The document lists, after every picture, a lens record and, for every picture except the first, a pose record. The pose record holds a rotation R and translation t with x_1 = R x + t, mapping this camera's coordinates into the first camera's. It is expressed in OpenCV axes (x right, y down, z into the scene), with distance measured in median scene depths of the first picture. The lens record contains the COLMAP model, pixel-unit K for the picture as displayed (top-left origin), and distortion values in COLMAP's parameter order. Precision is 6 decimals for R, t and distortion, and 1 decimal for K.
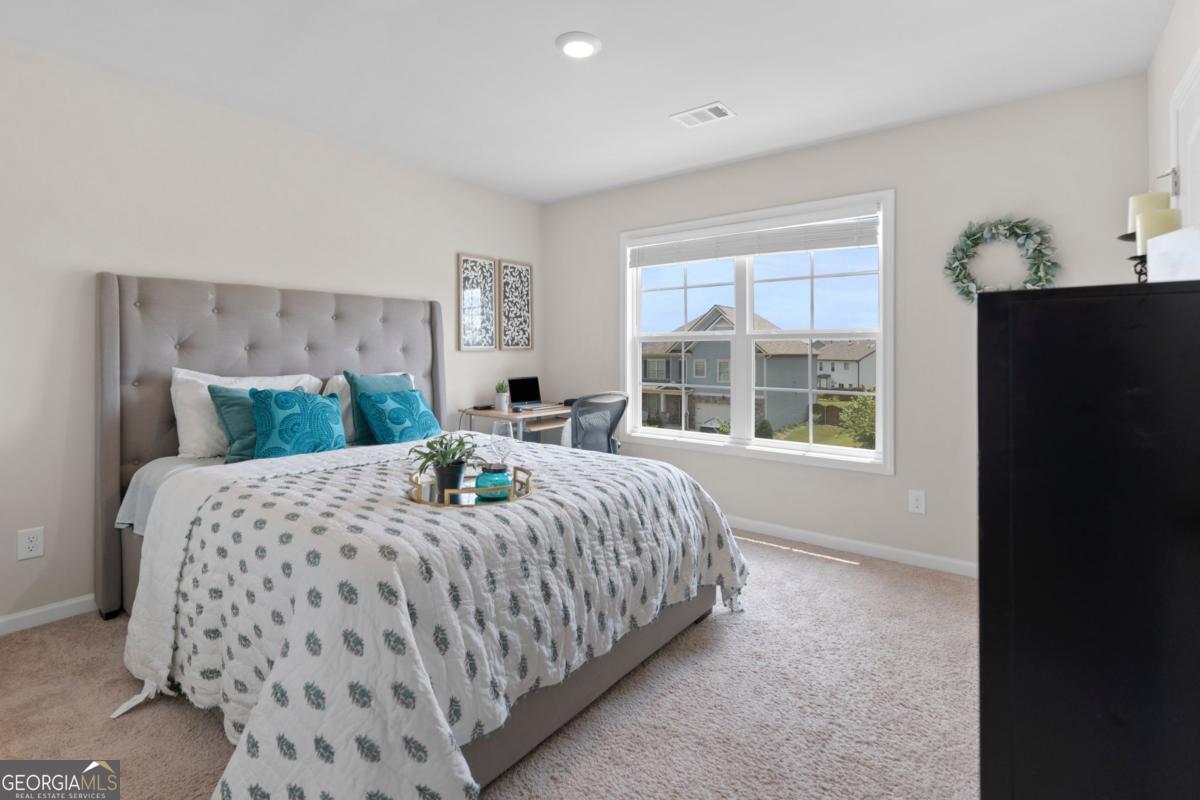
lens RADIAL K [[554.1, 0, 600.5], [0, 554.1, 347.7], [0, 0, 1]] dist [-0.000174, 0.000034]
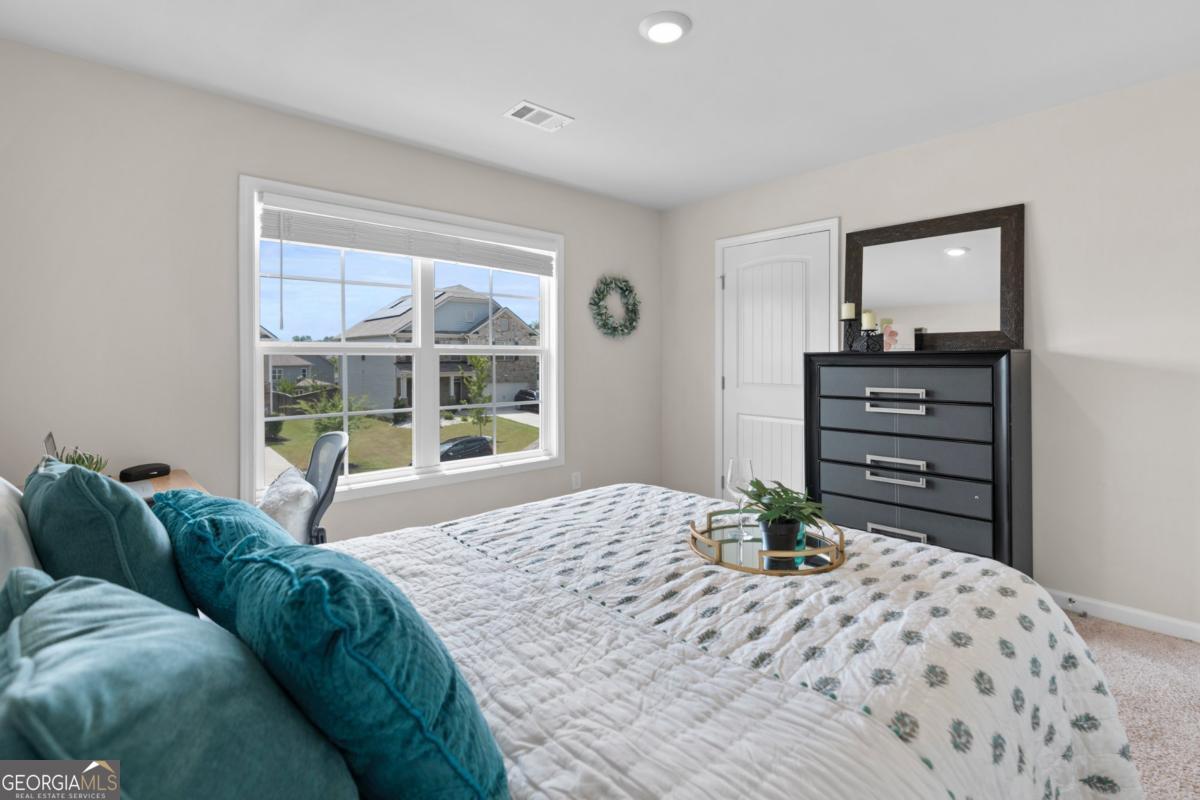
lens RADIAL K [[568.1, 0, 600.4], [0, 568.1, 360.5], [0, 0, 1]] dist [0.000062, -0.000004]
pose [[0.150556, -0.003852, 0.988594, -0.643815], [-0.000007, 0.999992, 0.003898, -0.007776], [-0.988601, -0.000594, 0.150555, 0.643849]]
